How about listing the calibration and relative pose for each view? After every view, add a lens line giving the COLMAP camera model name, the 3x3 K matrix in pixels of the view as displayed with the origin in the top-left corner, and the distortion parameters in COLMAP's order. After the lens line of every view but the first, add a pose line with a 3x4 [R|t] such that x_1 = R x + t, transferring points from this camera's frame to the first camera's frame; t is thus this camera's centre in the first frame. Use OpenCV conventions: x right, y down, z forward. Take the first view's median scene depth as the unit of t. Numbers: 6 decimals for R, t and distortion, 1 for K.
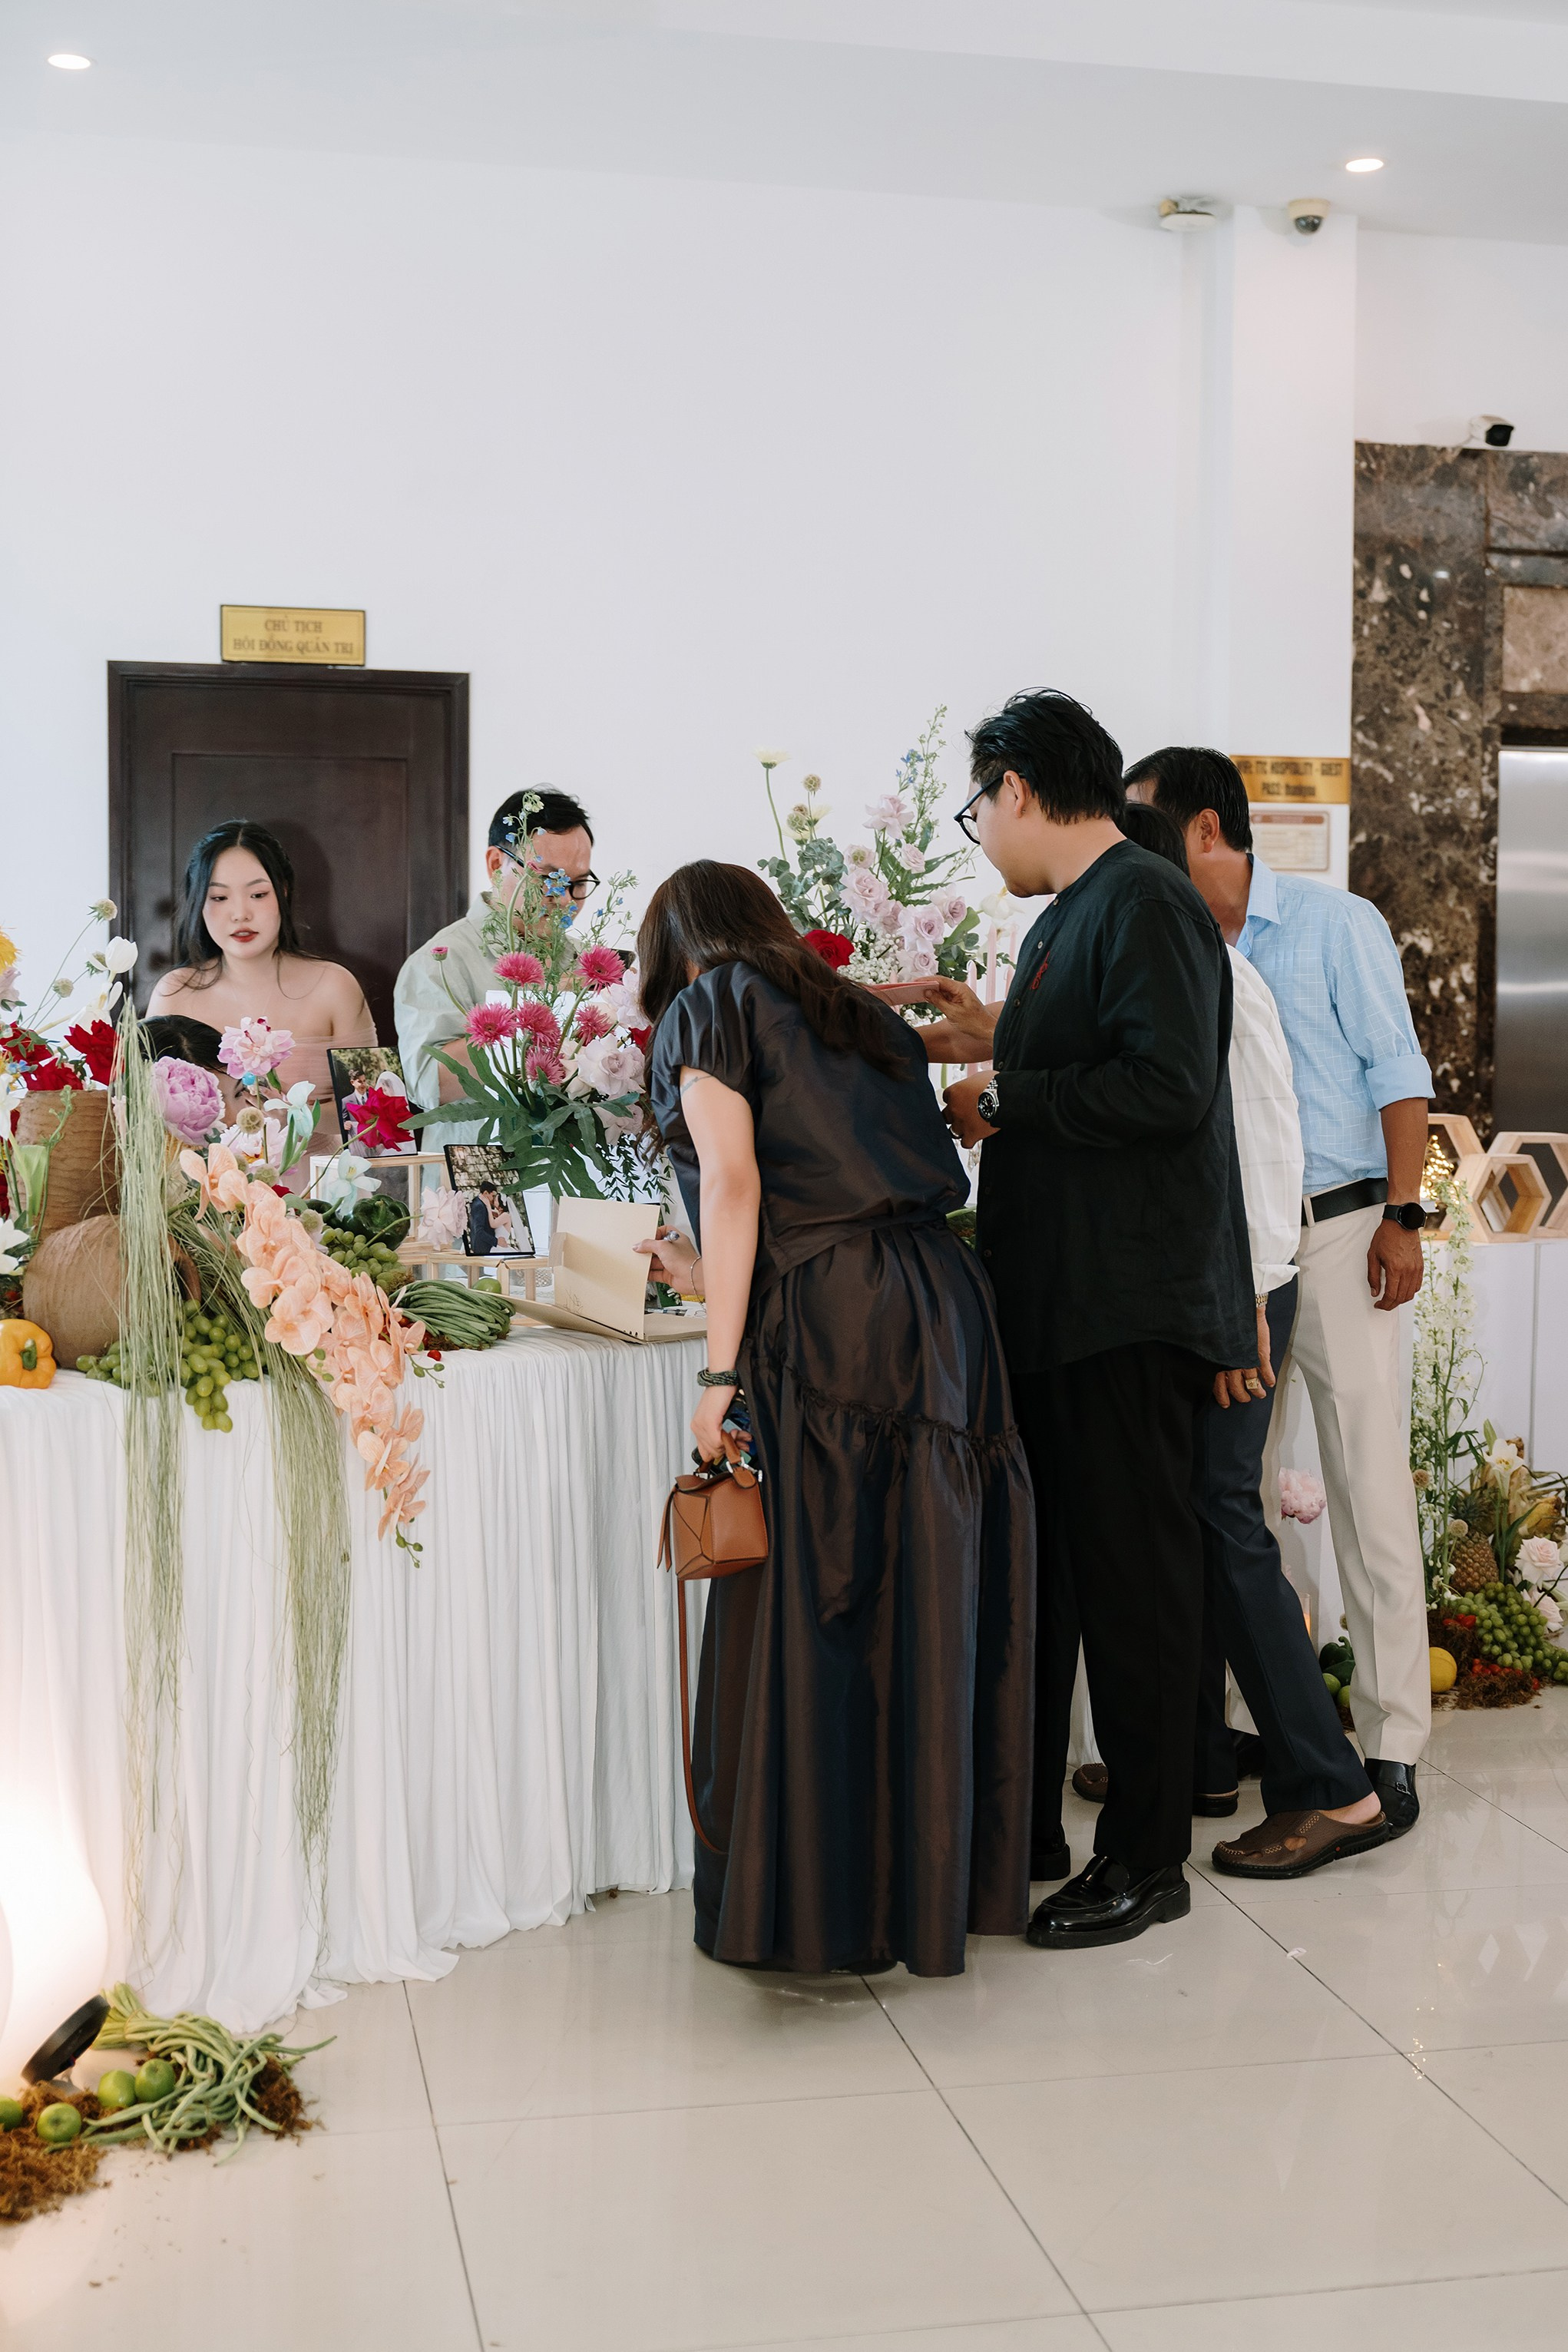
lens RADIAL K [[2779.1, 0, 784.0], [0, 2779.1, 1176.0], [0, 0, 1]] dist [-0.000752, -0.014633]
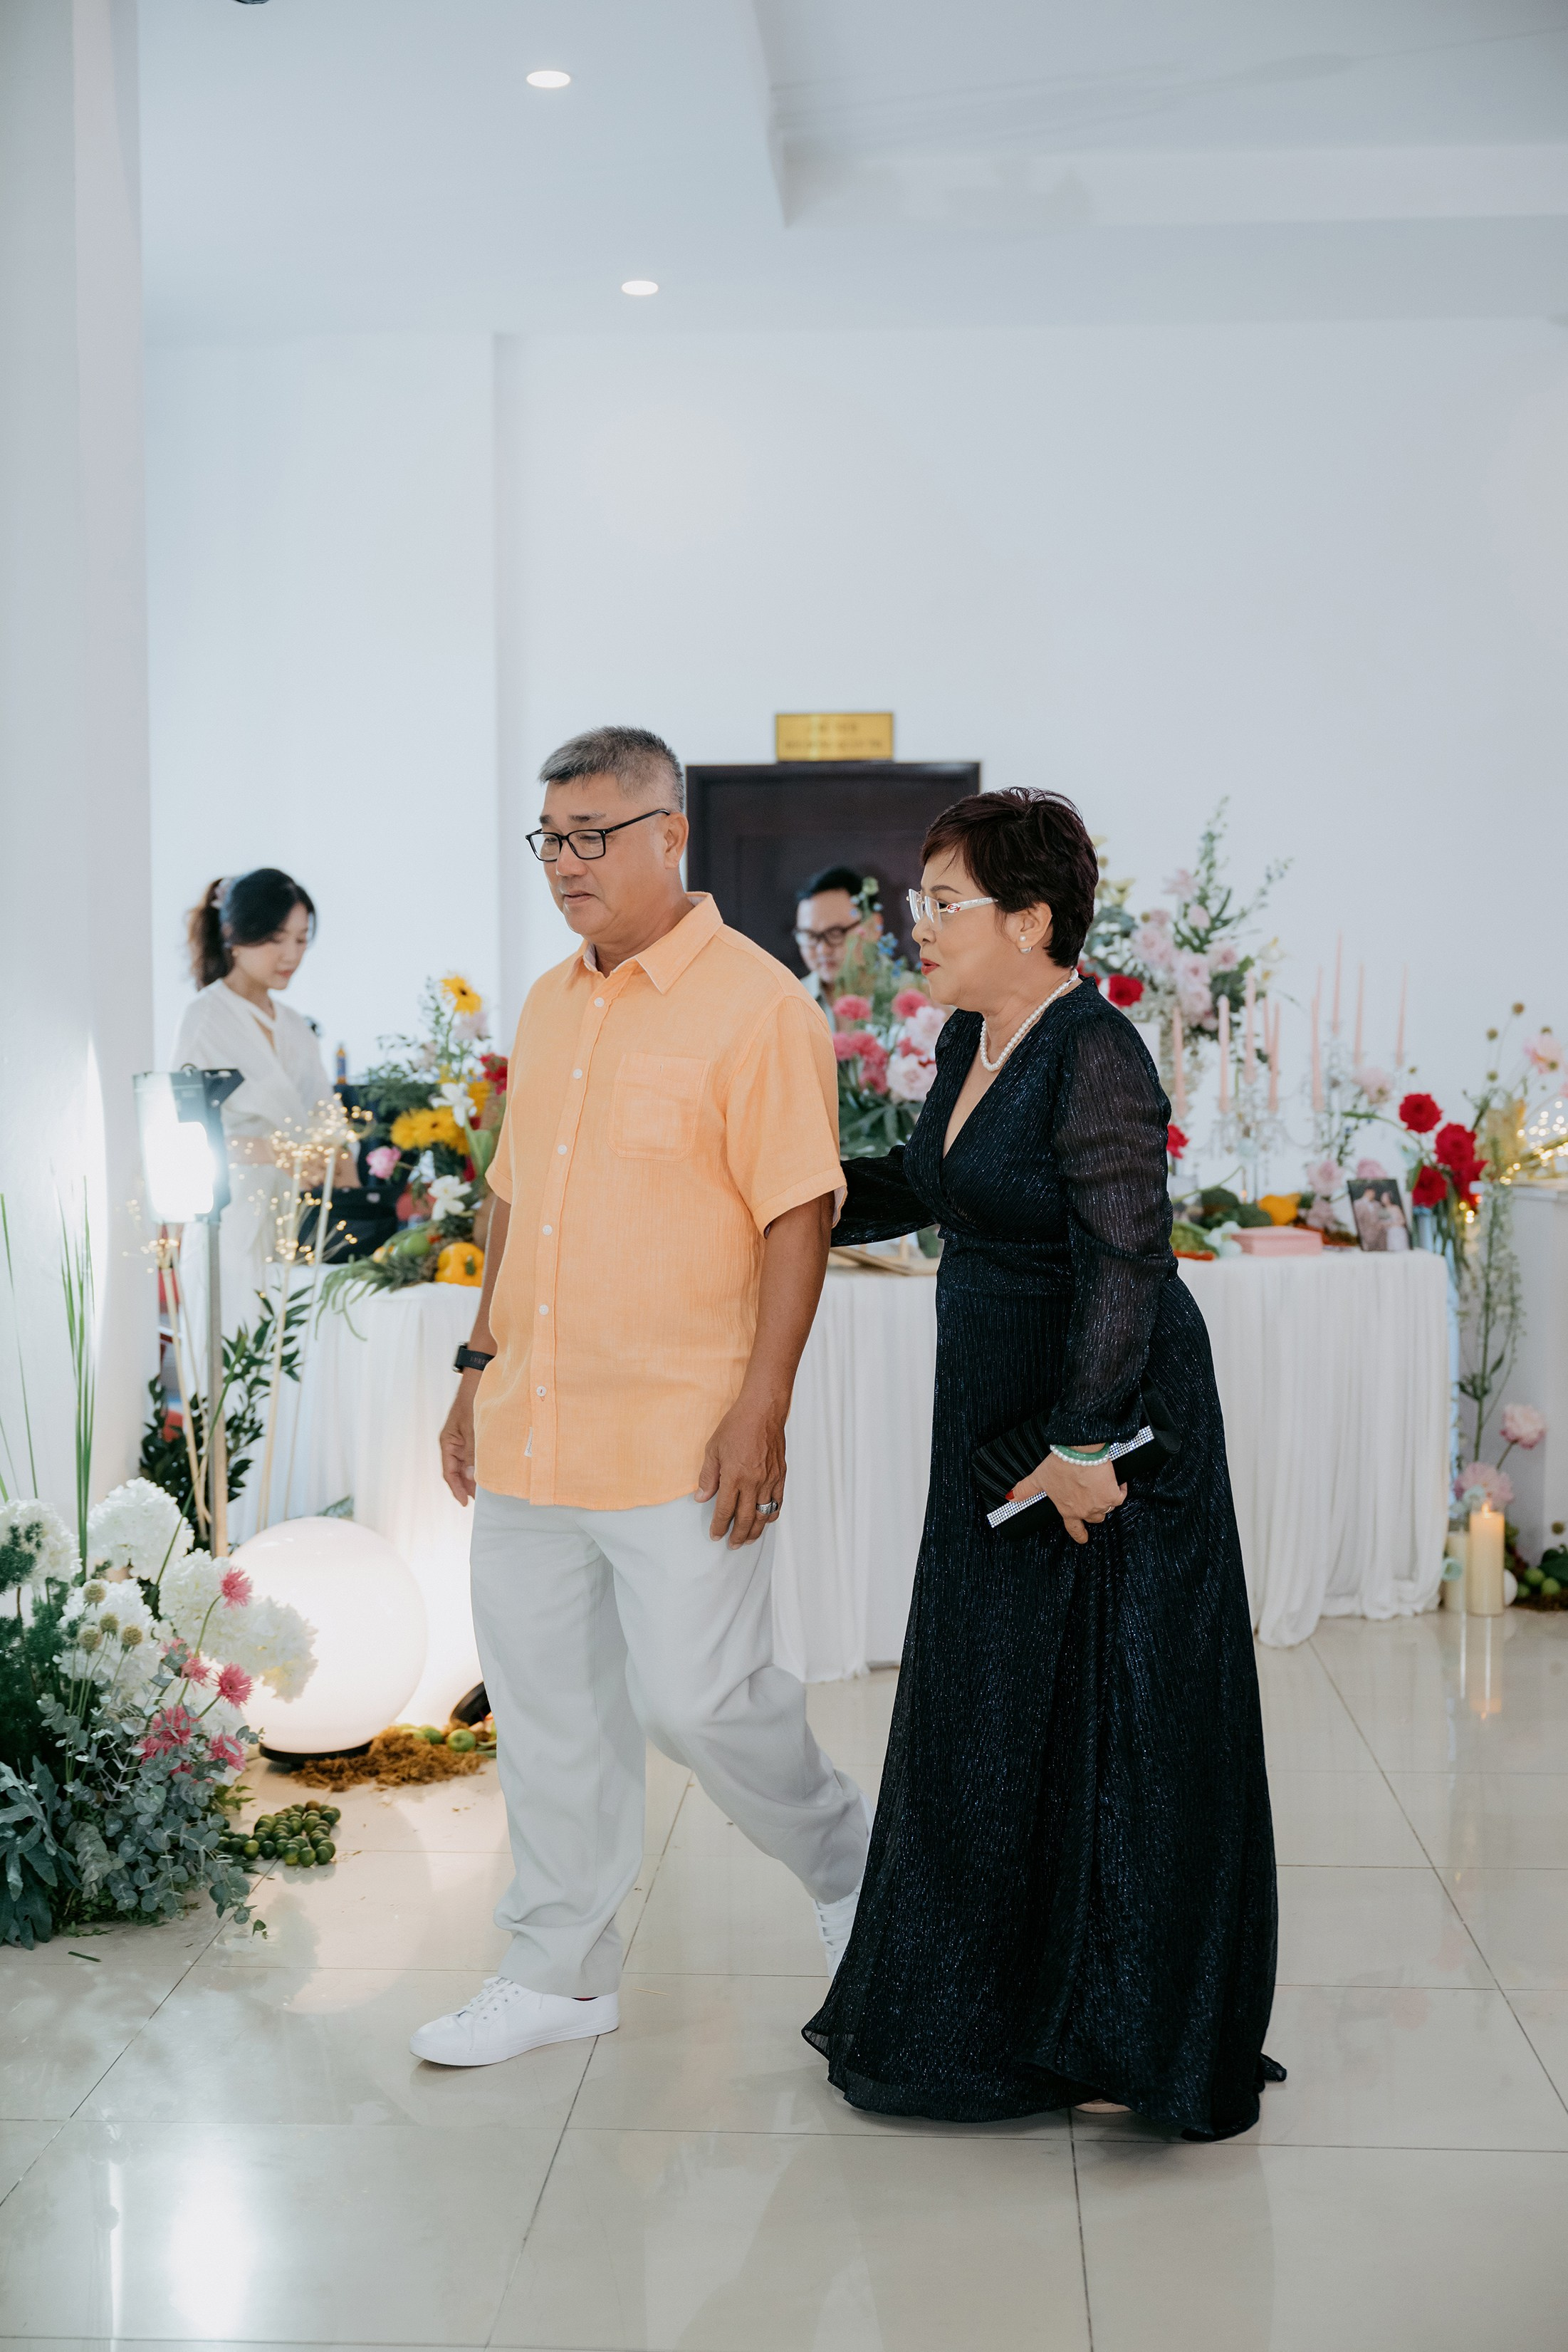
lens RADIAL K [[2879.9, 0, 784.0], [0, 2879.9, 1176.0], [0, 0, 1]] dist [-0.016418, -0.022248]
pose [[0.965240, -0.002220, -0.261357, 0.126405], [-0.002957, 0.999807, -0.019414, 0.018771], [0.261350, 0.019512, 0.965047, -0.196706]]
